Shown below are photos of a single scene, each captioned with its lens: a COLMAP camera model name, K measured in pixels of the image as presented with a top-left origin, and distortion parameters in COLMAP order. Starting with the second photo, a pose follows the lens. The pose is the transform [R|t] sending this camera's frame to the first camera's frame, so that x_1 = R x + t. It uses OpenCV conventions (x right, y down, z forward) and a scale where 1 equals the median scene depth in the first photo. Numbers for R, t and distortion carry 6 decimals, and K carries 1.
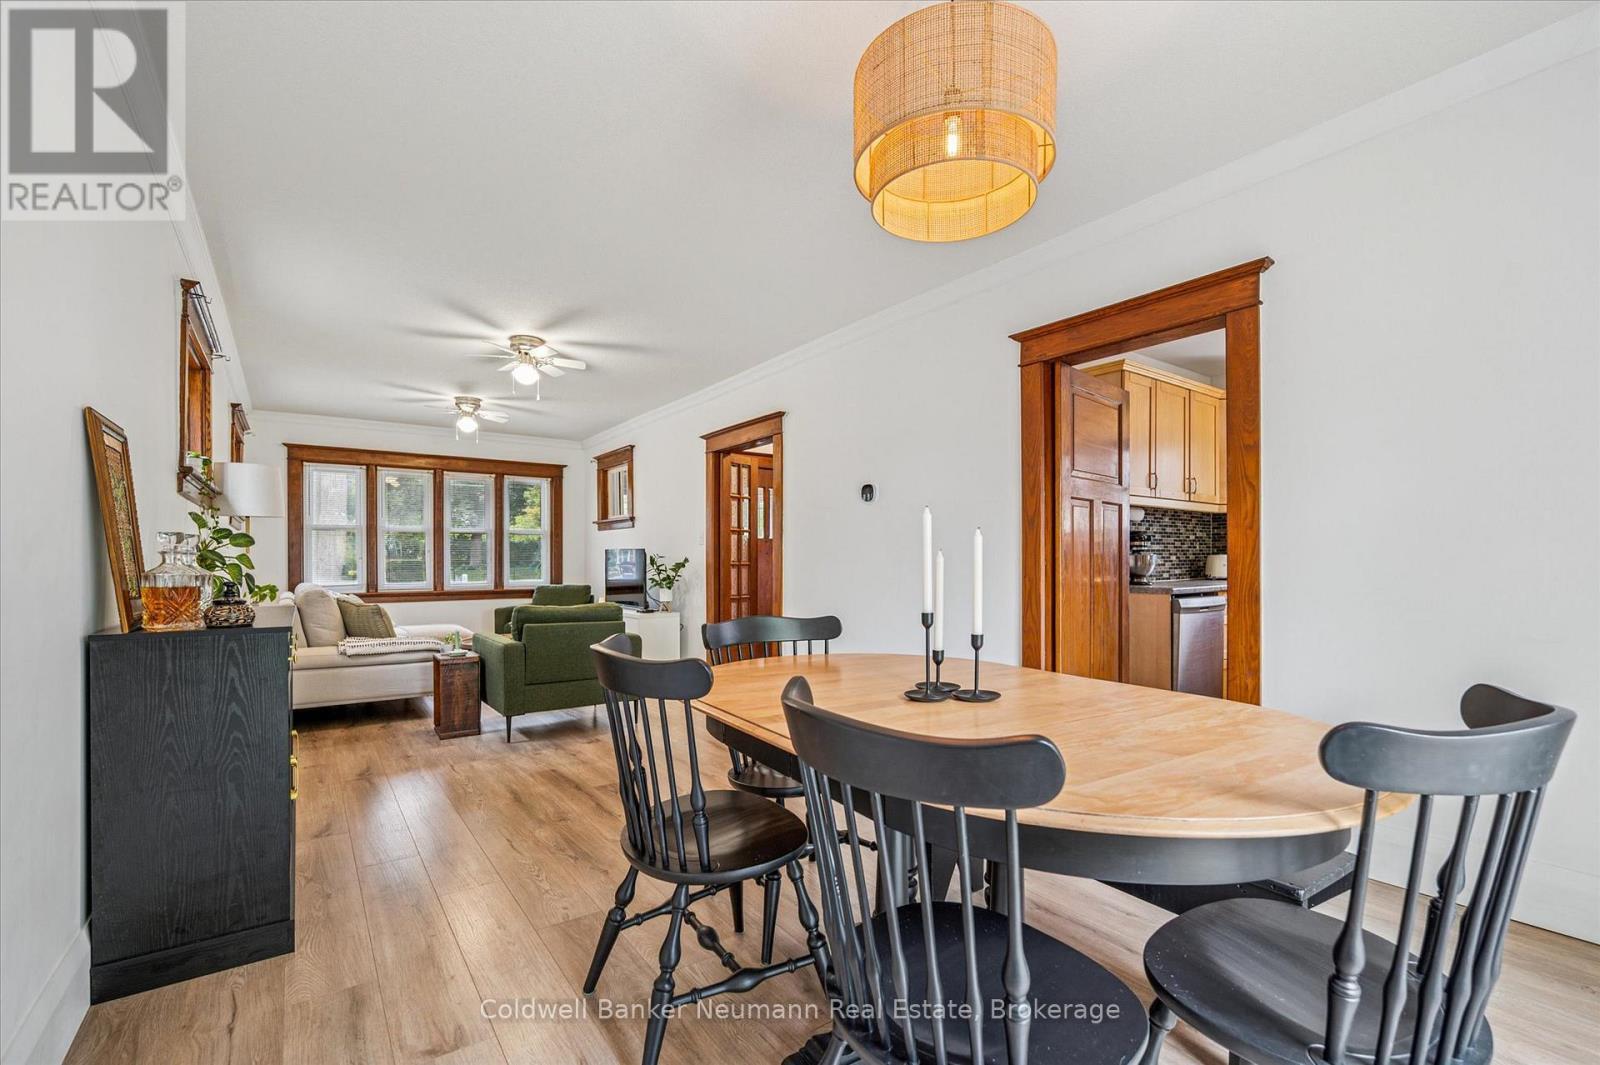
lens RADIAL K [[701.6, 0, 810.8], [0, 701.6, 561.9], [0, 0, 1]] dist [0.000746, -0.000027]
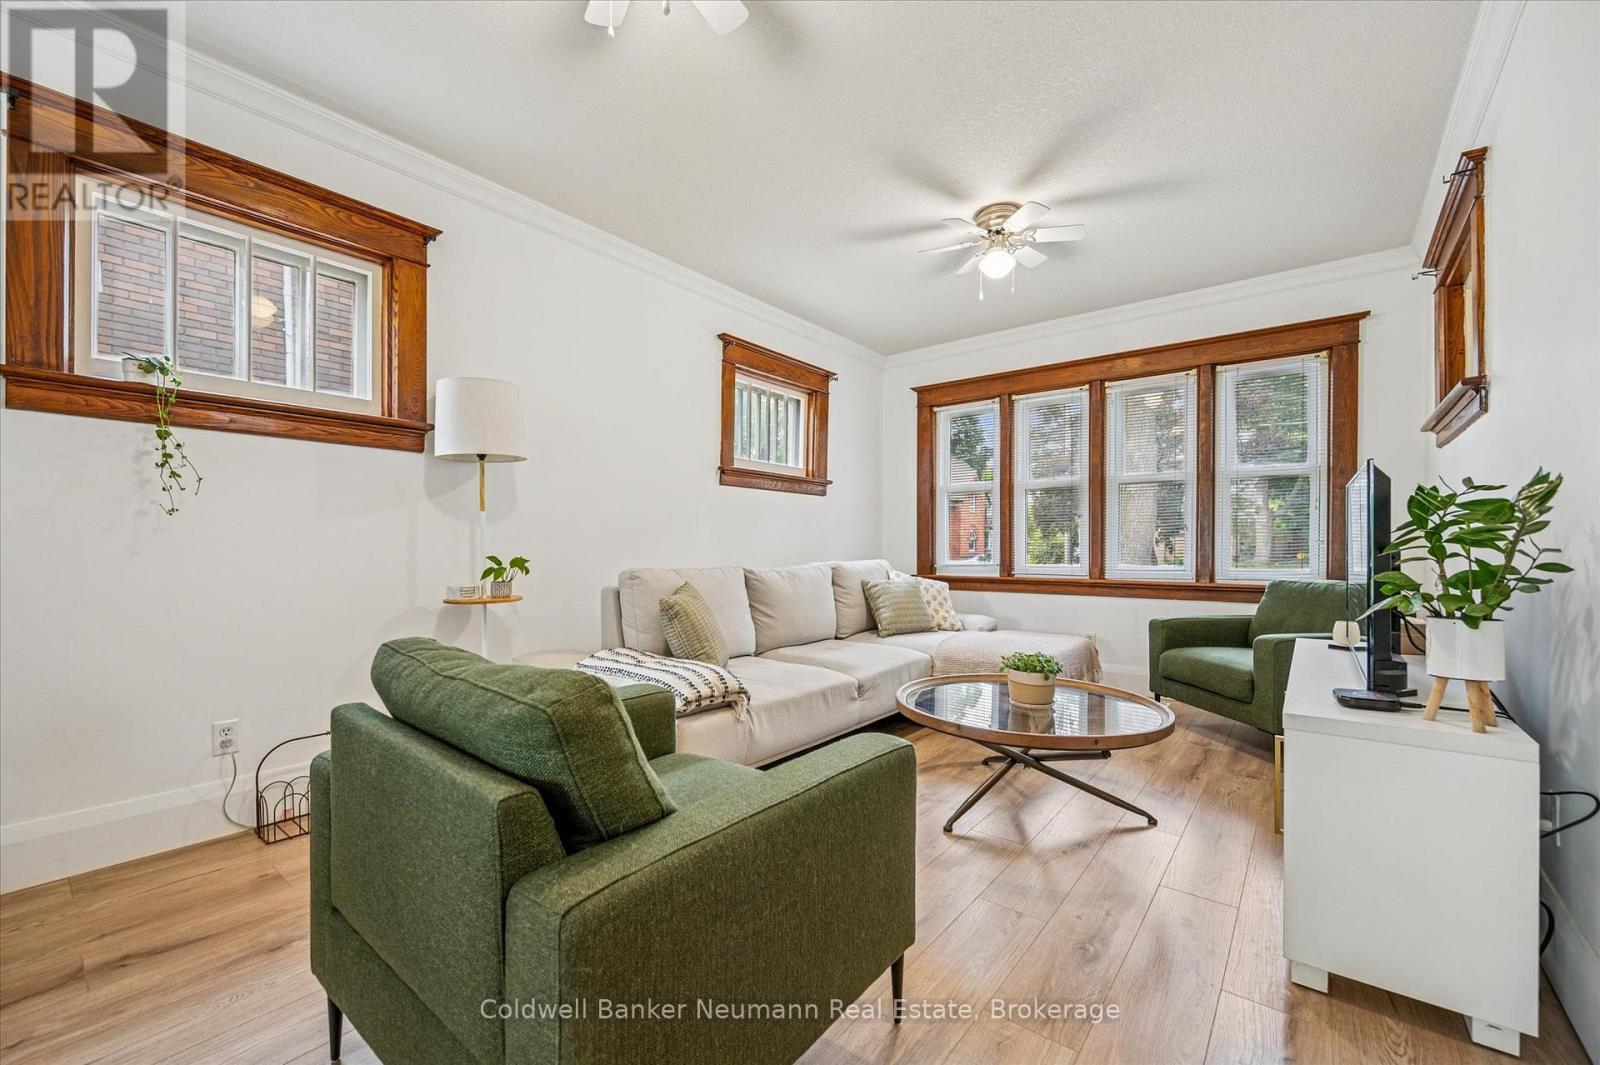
lens RADIAL K [[653.0, 0, 796.3], [0, 653.0, 551.7], [0, 0, 1]] dist [-0.001883, -0.000245]
pose [[0.261166, 0.011727, -0.965223, -0.057148], [-0.002034, 0.999931, 0.011598, 0.013293], [0.965292, -0.001065, 0.261171, 0.726197]]
